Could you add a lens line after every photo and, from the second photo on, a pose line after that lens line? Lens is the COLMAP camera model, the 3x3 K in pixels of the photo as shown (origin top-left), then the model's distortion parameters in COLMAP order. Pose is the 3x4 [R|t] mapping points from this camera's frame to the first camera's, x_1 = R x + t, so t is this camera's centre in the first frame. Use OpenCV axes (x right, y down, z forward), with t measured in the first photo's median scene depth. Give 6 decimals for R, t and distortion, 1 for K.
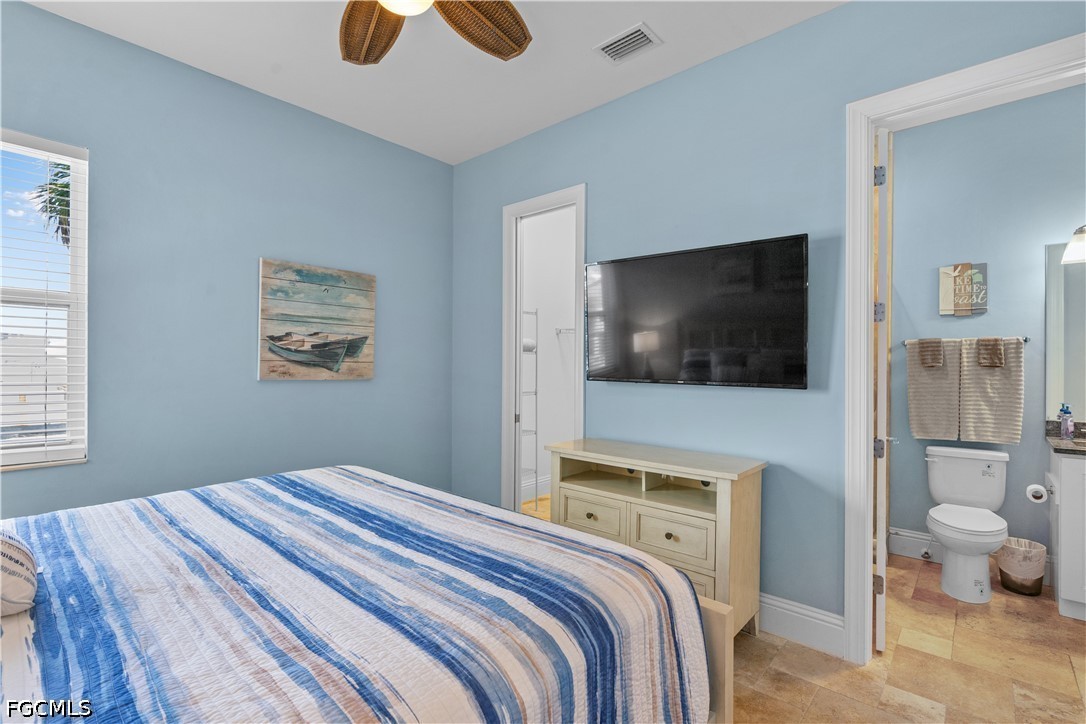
lens RADIAL K [[501.5, 0, 543.5], [0, 501.5, 367.9], [0, 0, 1]] dist [-0.001533, 0.001259]
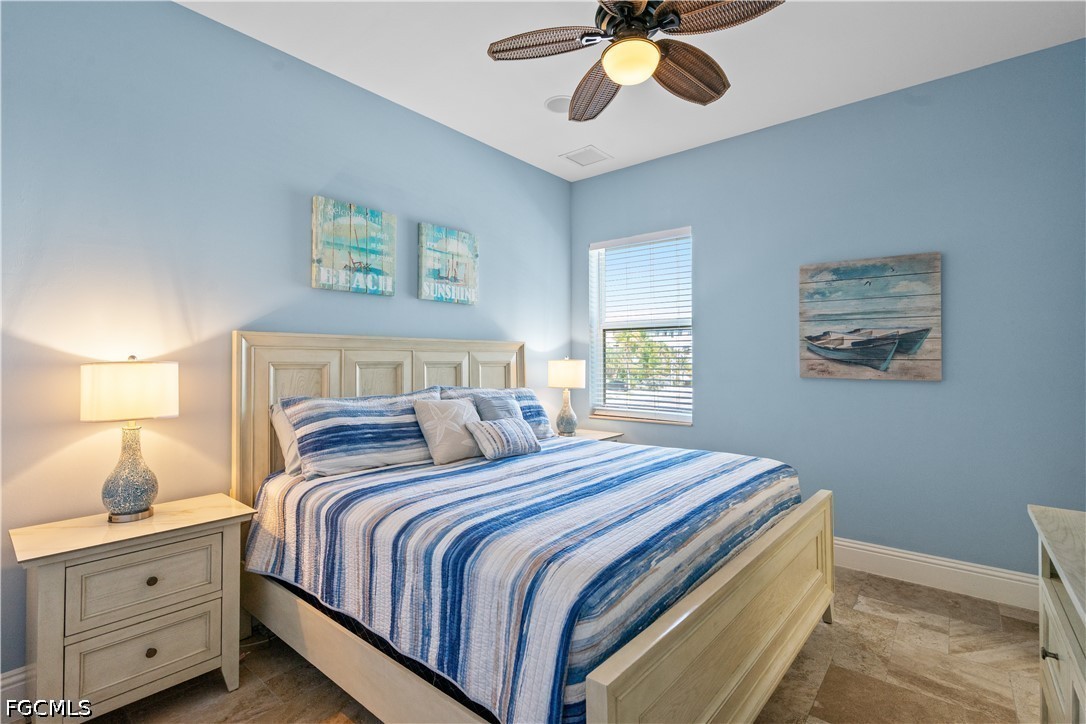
lens RADIAL K [[501.5, 0, 543.5], [0, 501.5, 367.9], [0, 0, 1]] dist [-0.001533, 0.001259]
pose [[0.022372, 0.013302, -0.999661, 0.505075], [-0.002105, 0.999910, 0.013259, -0.008630], [0.999748, 0.001808, 0.022398, 0.388718]]
